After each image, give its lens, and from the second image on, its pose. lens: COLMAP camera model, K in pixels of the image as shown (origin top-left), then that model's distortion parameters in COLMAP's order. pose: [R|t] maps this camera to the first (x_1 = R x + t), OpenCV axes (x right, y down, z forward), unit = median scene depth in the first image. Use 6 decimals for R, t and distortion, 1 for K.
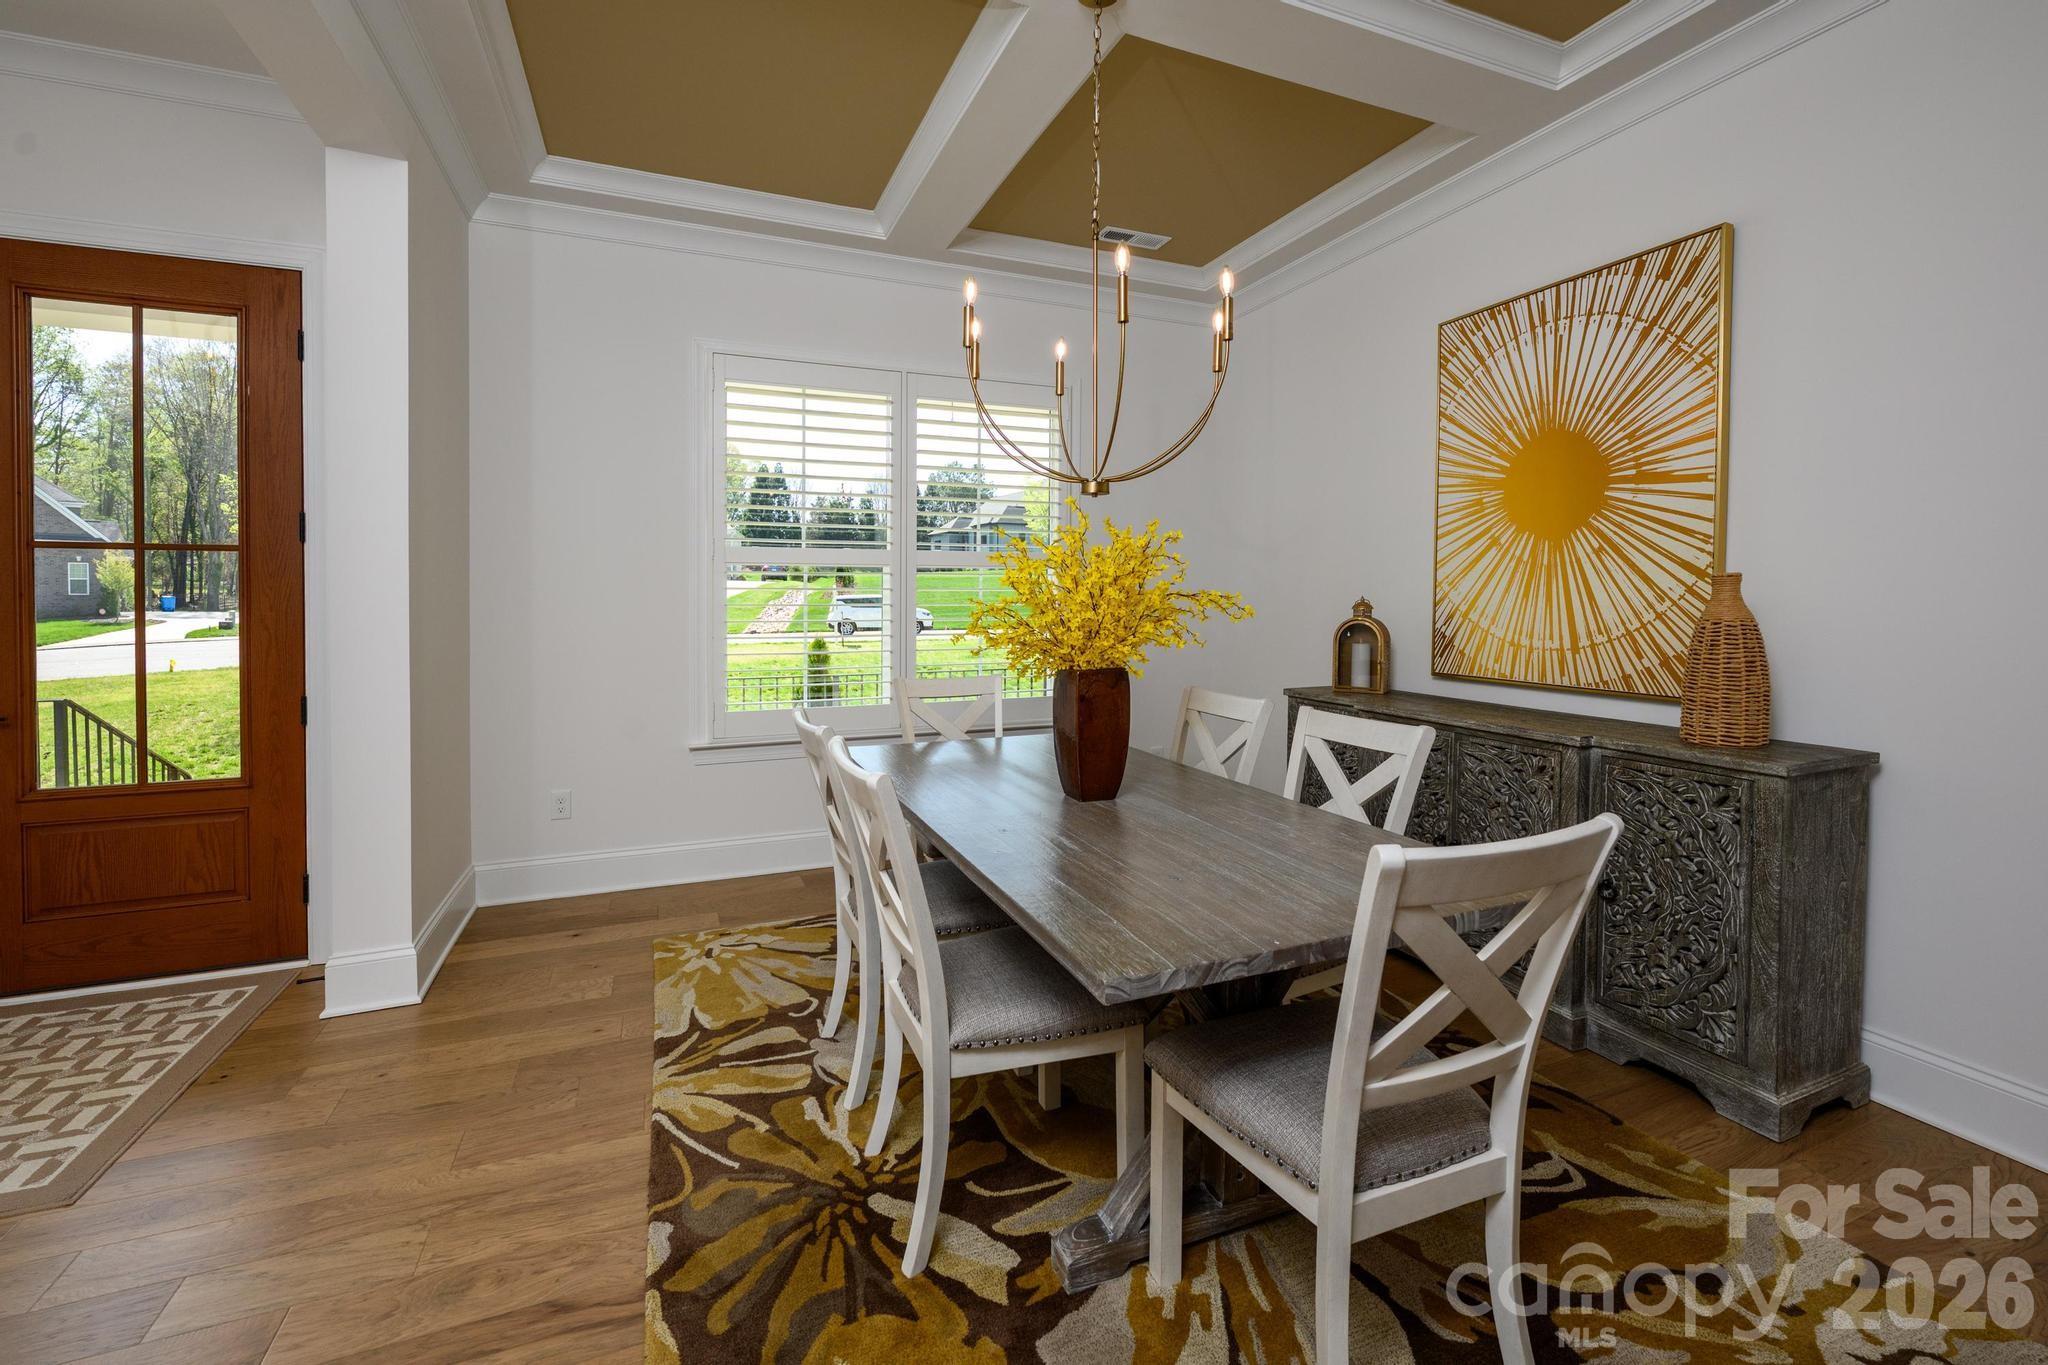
lens RADIAL K [[854.8, 0, 1014.5], [0, 854.8, 619.9], [0, 0, 1]] dist [-0.002573, -0.000455]
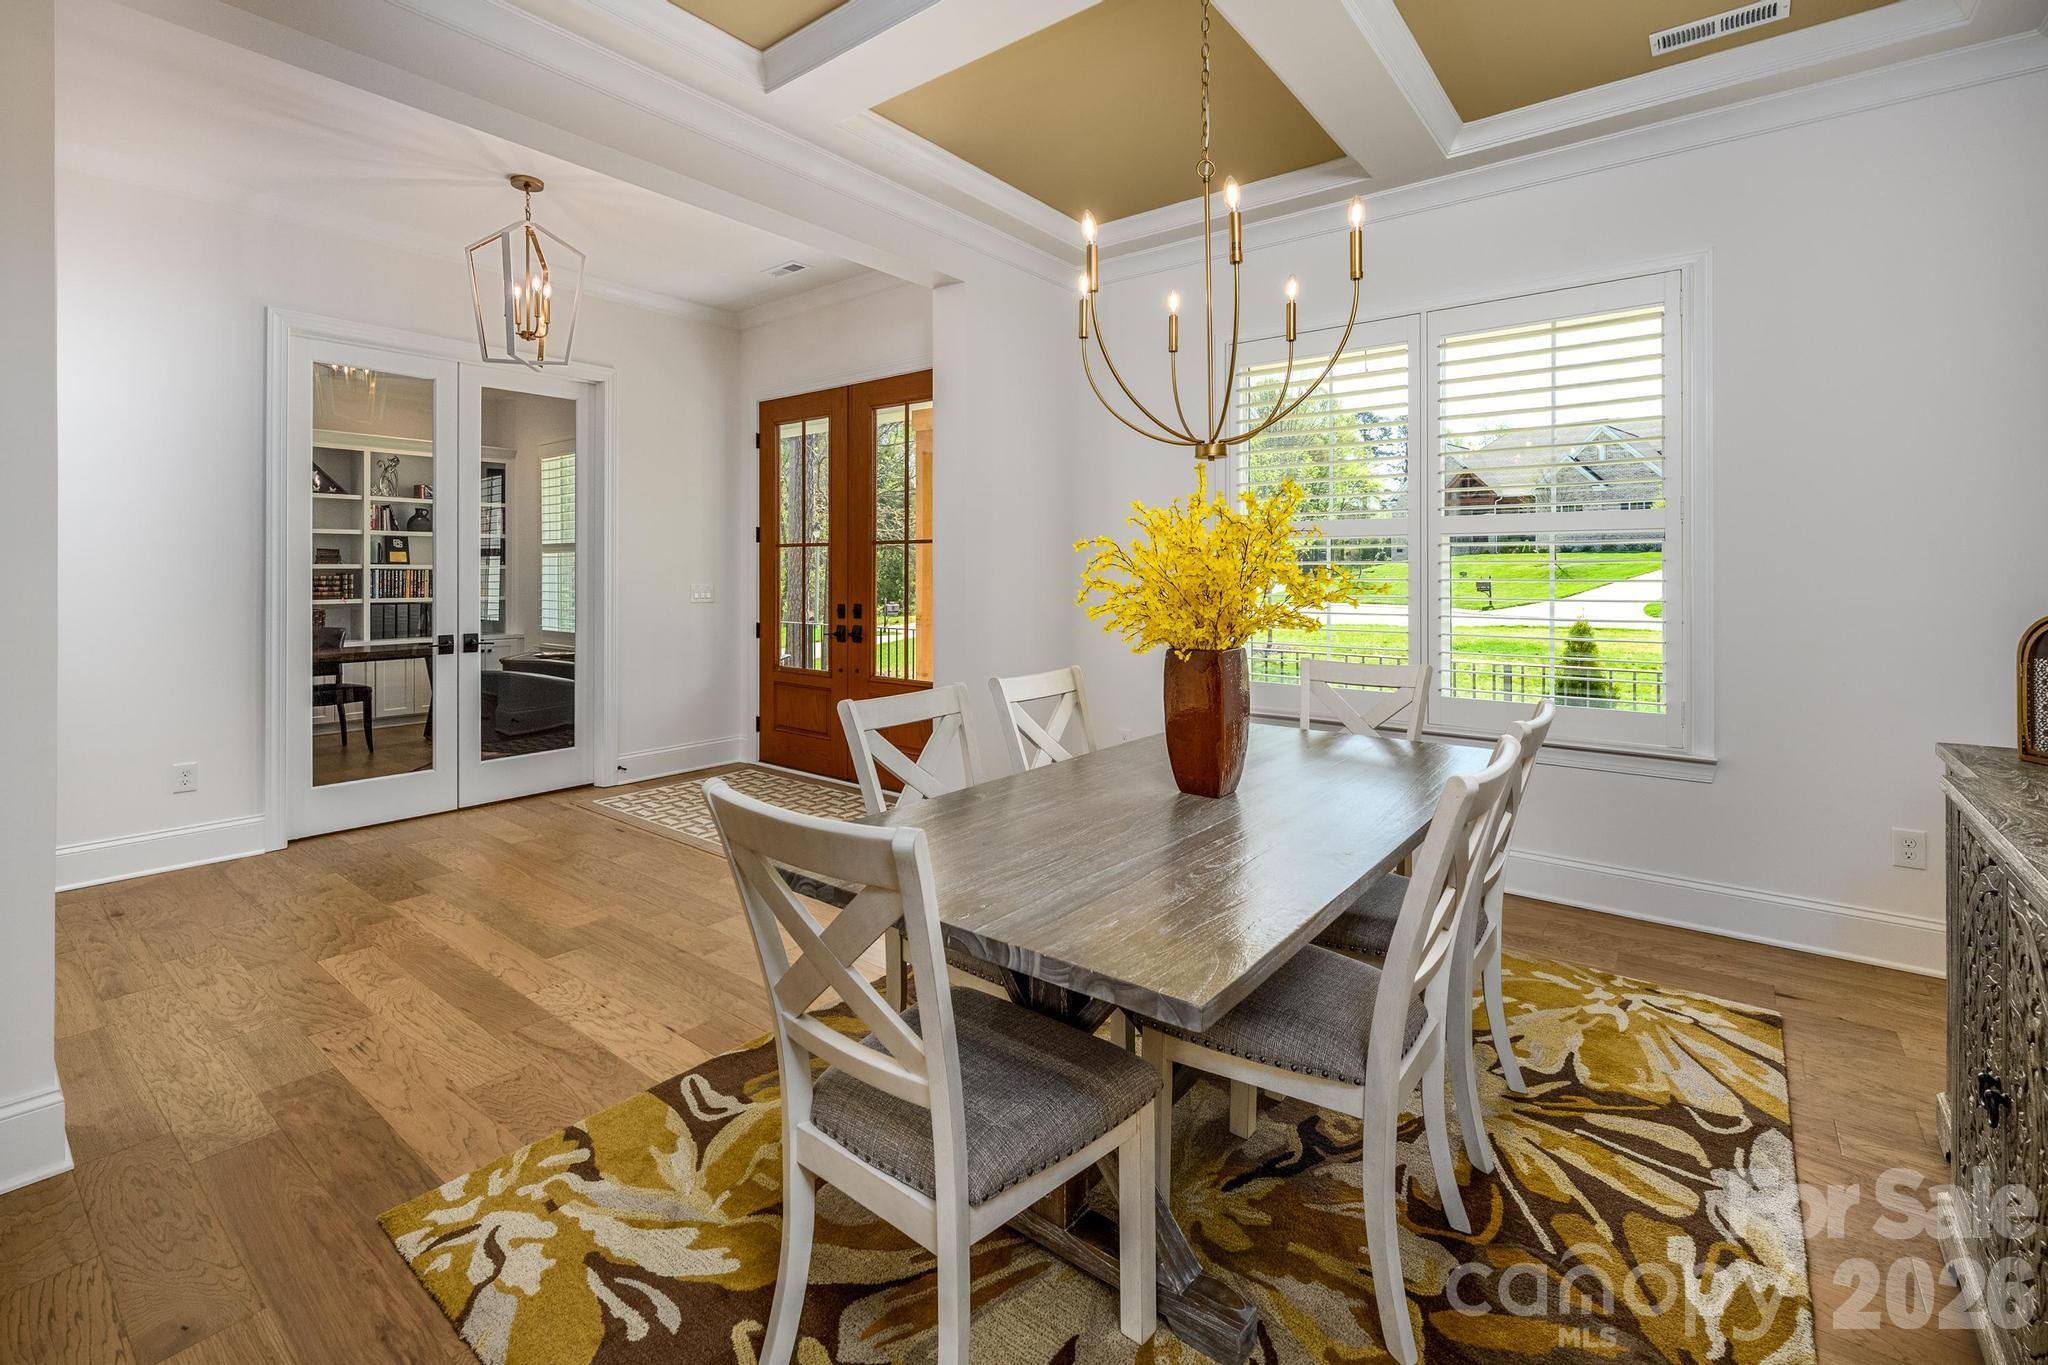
lens RADIAL K [[898.1, 0, 1002.7], [0, 898.1, 569.8], [0, 0, 1]] dist [0.003197, 0.001885]
pose [[0.489812, -0.000535, -0.871828, 0.154568], [-0.023948, 0.999614, -0.014068, -0.001664], [0.871499, 0.027769, 0.489611, 0.062967]]
